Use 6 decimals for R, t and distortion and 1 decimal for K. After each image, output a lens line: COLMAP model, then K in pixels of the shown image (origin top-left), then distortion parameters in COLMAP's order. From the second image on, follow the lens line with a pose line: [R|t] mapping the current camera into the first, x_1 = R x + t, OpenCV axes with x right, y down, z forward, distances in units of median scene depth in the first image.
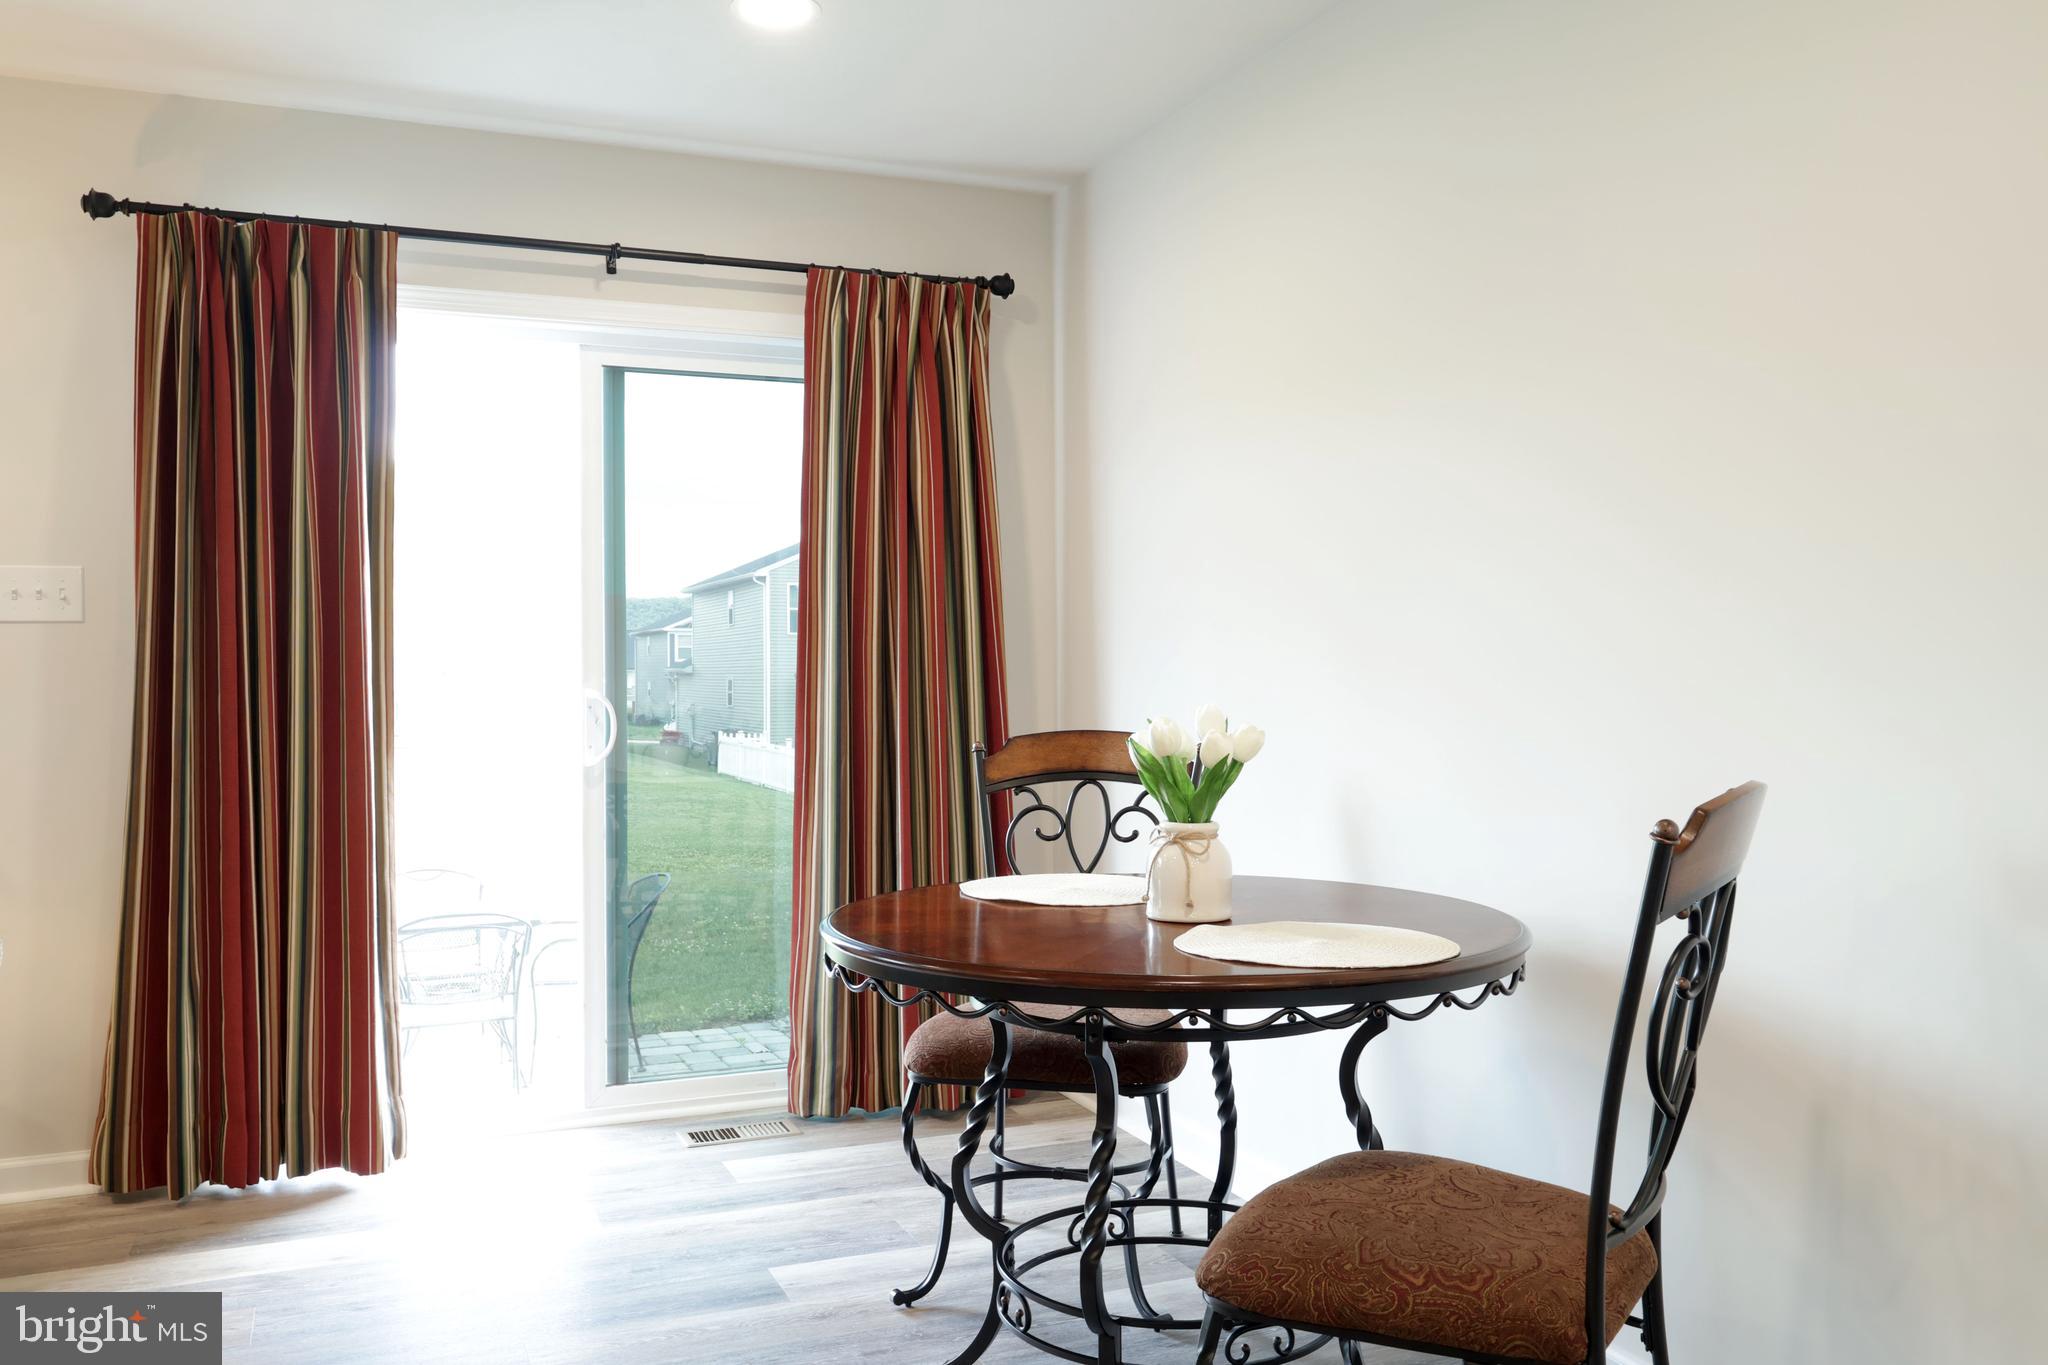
lens RADIAL K [[1630.1, 0, 1013.3], [0, 1630.1, 688.7], [0, 0, 1]] dist [-0.000520, -0.011834]
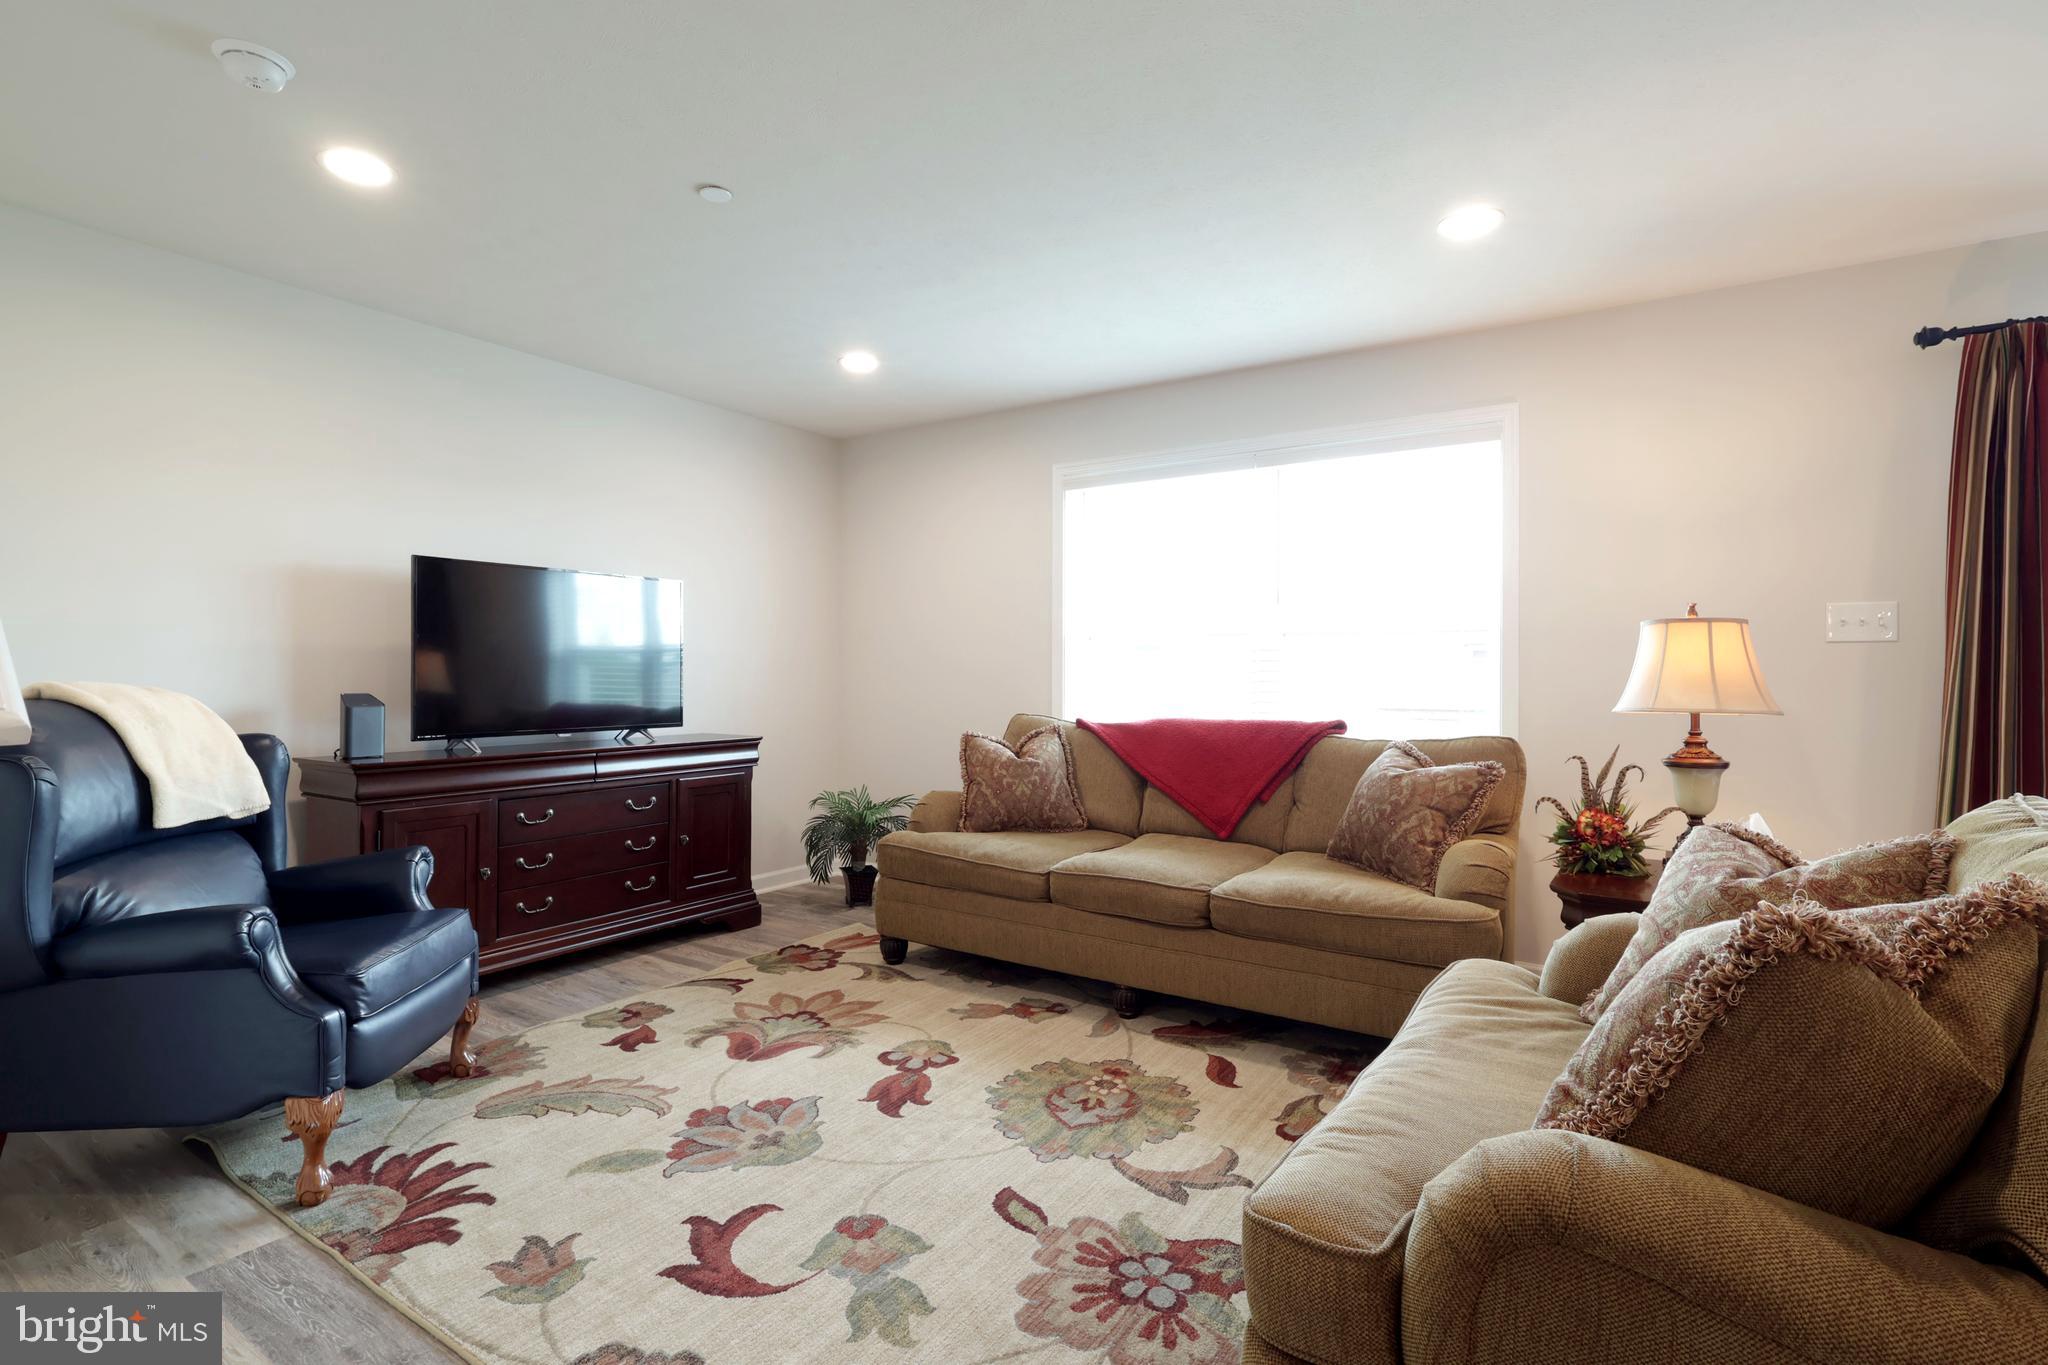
lens RADIAL K [[971.7, 0, 1005.5], [0, 971.7, 668.8], [0, 0, 1]] dist [0.000026, 0.001984]
pose [[0.553191, 0.007745, -0.833018, -0.294393], [-0.018742, 0.999819, -0.003150, -0.000077], [0.832843, 0.017355, 0.553237, -0.097713]]
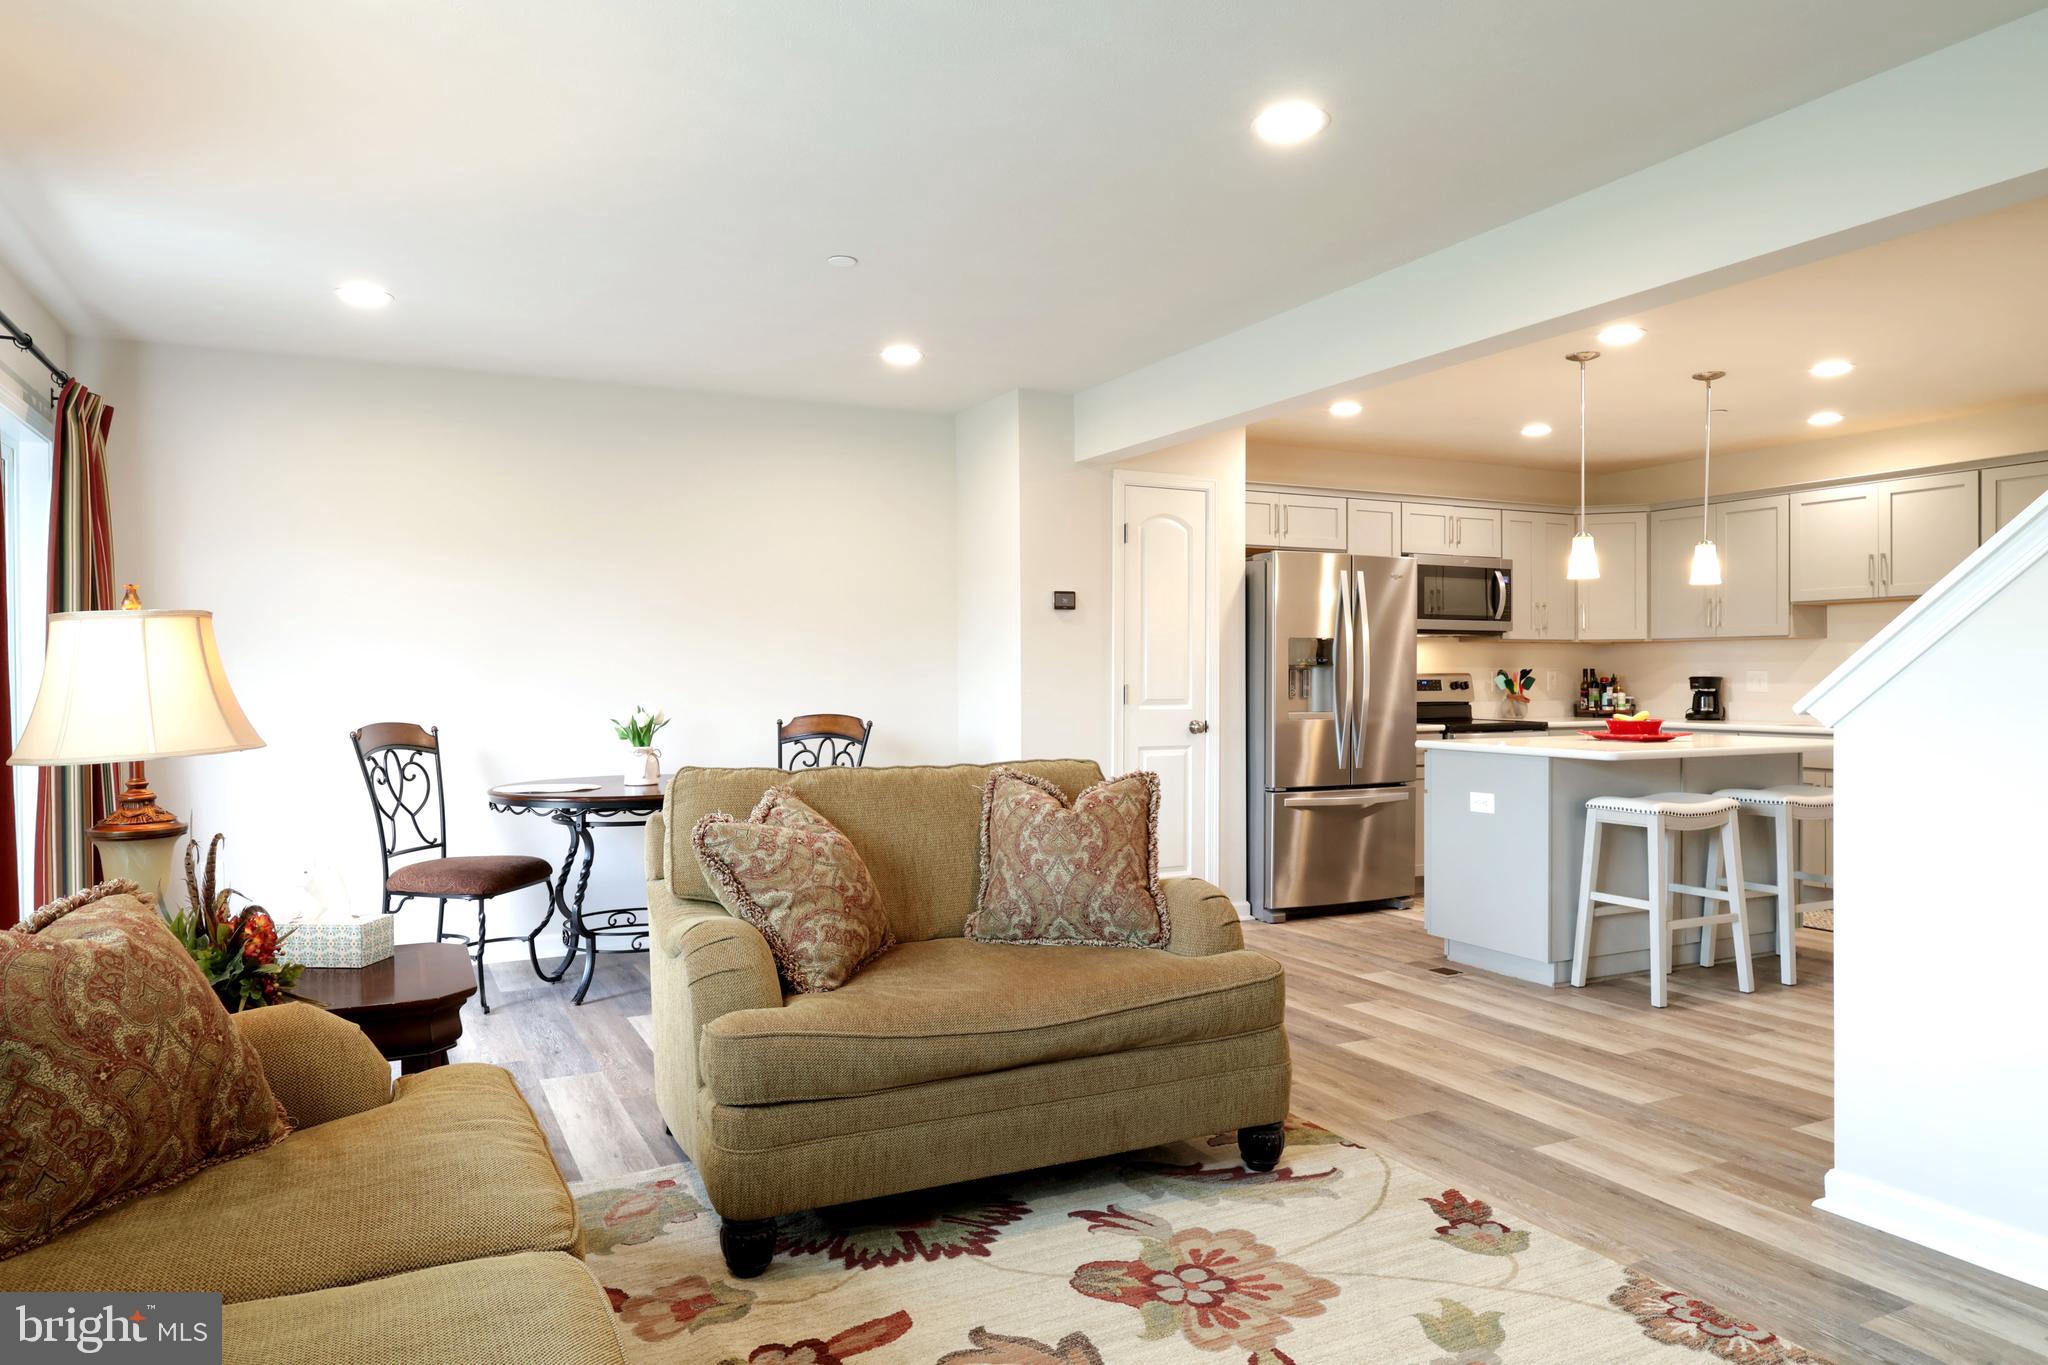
lens RADIAL K [[1315.1, 0, 1009.4], [0, 1315.1, 676.6], [0, 0, 1]] dist [0.002383, 0.004122]
pose [[-0.073875, 0.003638, 0.997261, -1.357241], [0.016044, 0.999868, -0.002459, -0.009526], [-0.997138, 0.015818, -0.073924, 0.390399]]
